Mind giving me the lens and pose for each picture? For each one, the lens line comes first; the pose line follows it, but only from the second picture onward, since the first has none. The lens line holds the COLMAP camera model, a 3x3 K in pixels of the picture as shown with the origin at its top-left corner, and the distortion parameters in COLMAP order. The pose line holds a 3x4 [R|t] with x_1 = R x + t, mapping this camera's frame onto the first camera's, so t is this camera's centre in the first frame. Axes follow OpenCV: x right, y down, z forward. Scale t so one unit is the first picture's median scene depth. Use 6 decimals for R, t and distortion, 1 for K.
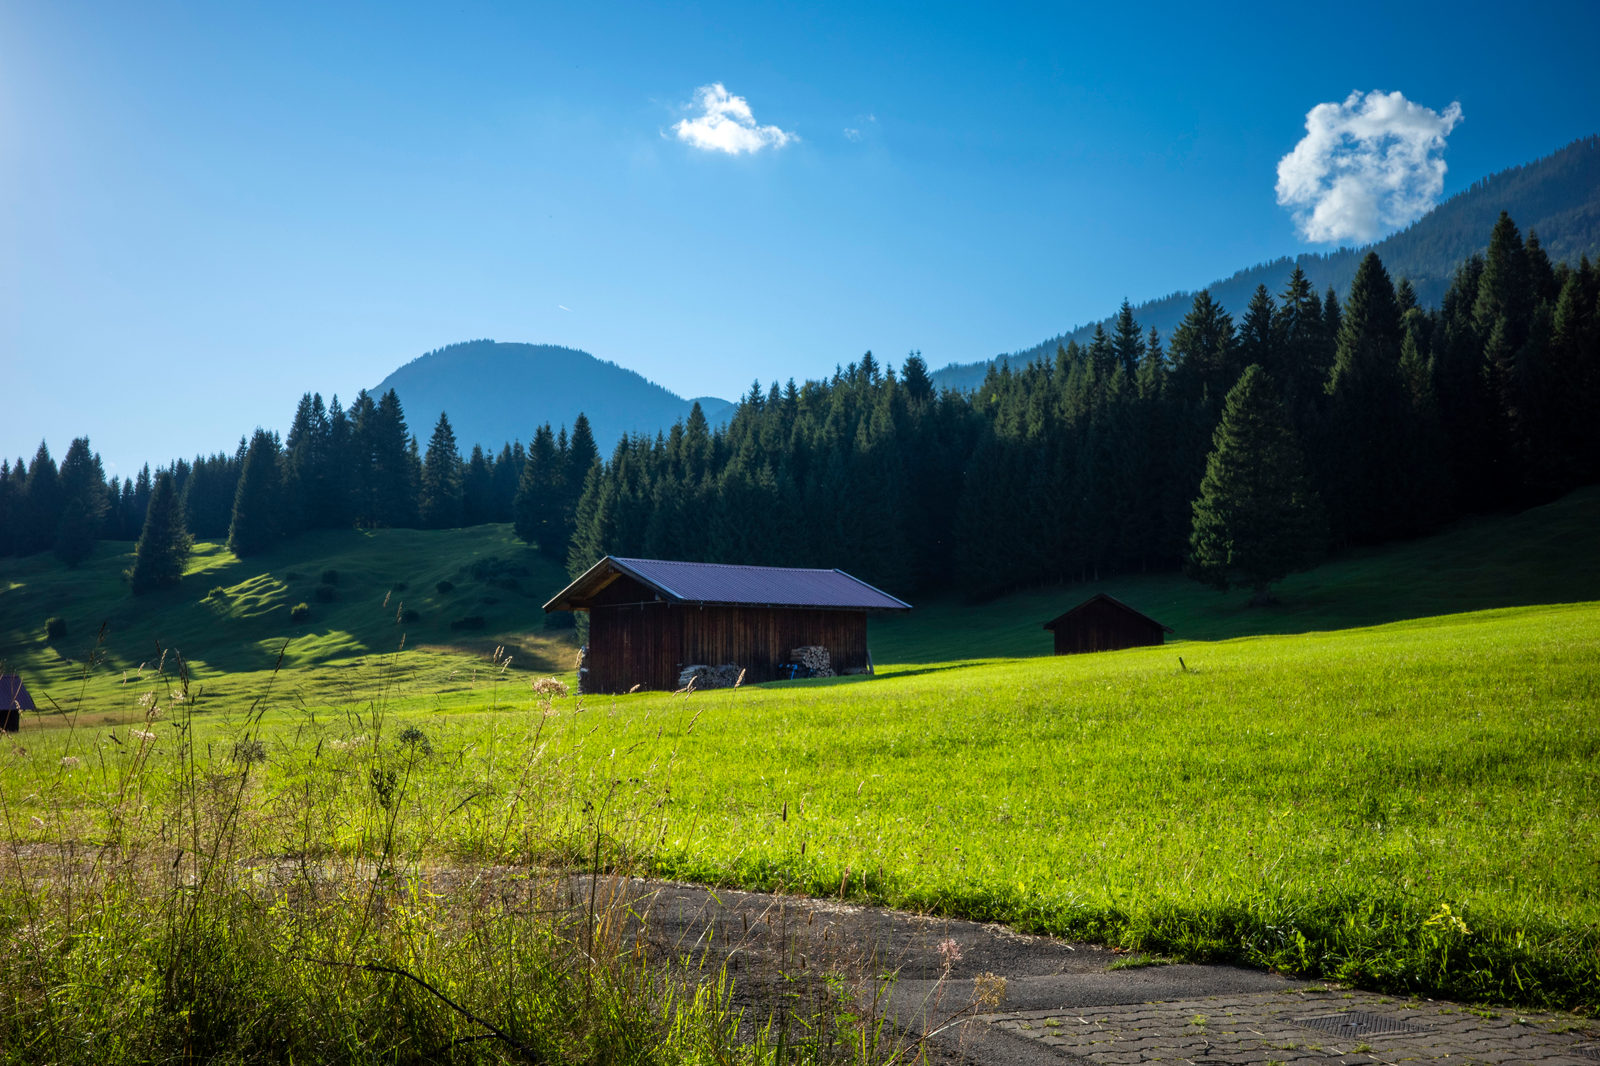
lens RADIAL K [[1490.8, 0, 800.0], [0, 1490.8, 533.0], [0, 0, 1]] dist [0.004550, -0.004803]
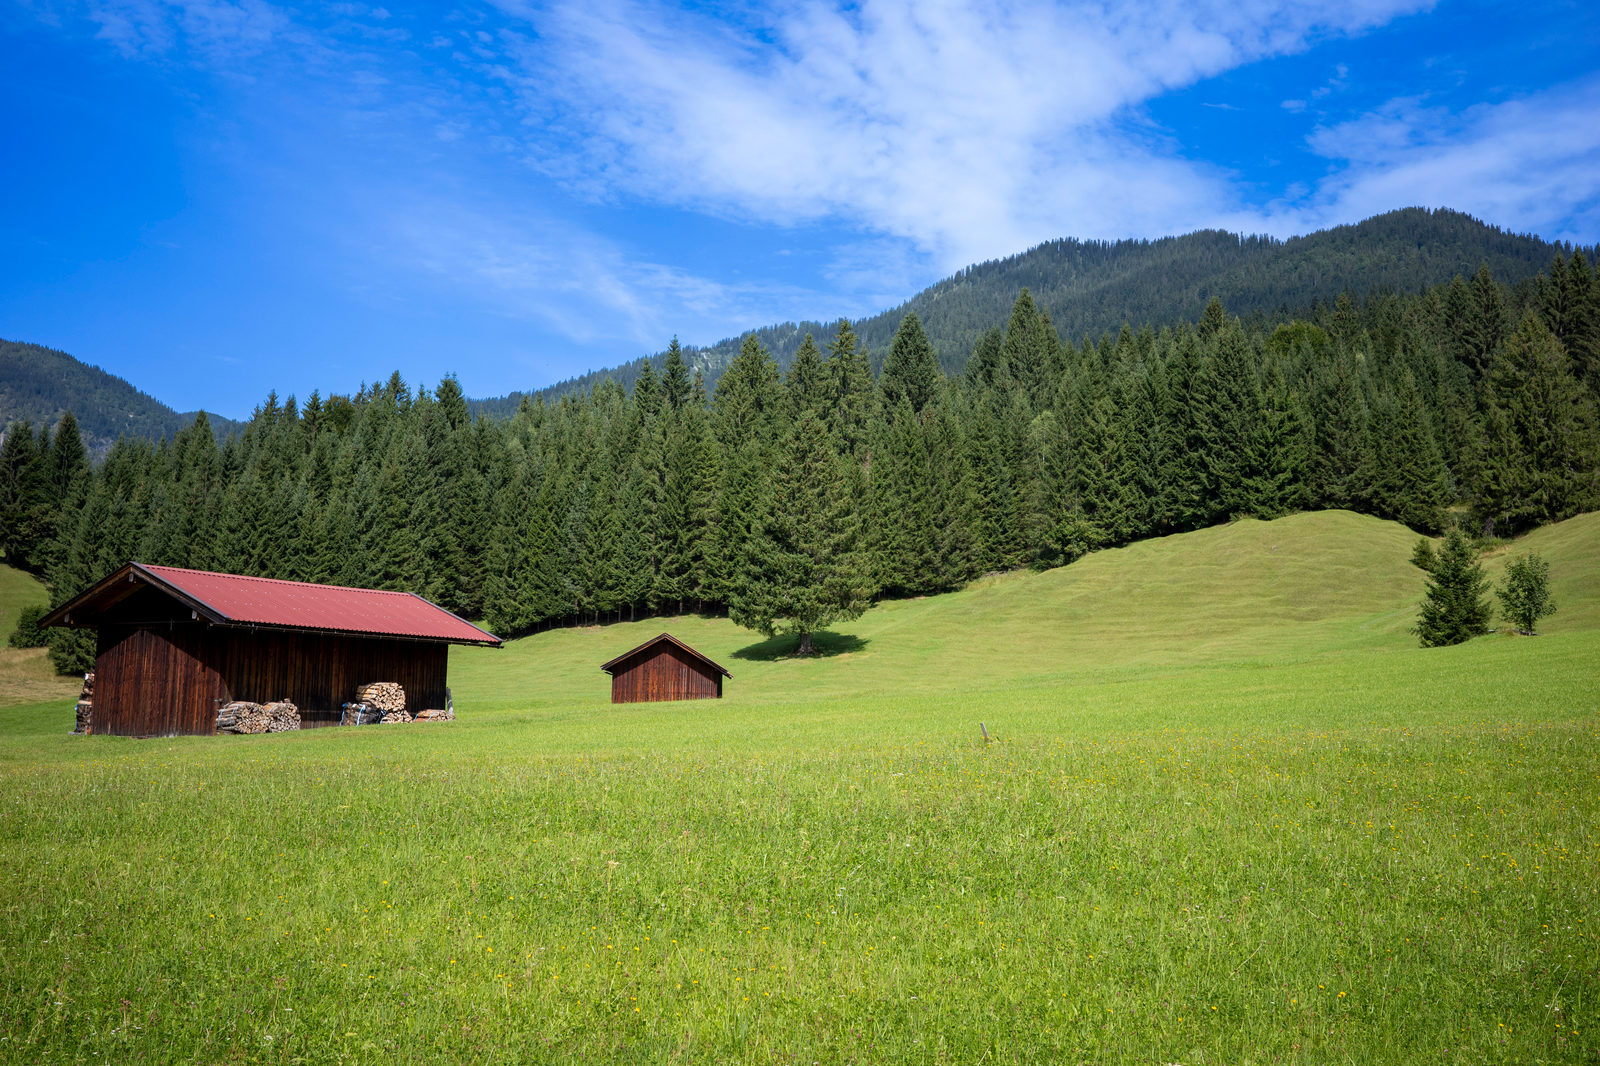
lens RADIAL K [[1720.0, 0, 800.0], [0, 1720.0, 533.0], [0, 0, 1]] dist [0.036060, -0.013113]
pose [[0.969805, 0.059247, 0.236577, 0.039419], [-0.055576, 0.998208, -0.022162, -0.007534], [-0.237466, 0.008345, 0.971360, -0.127614]]
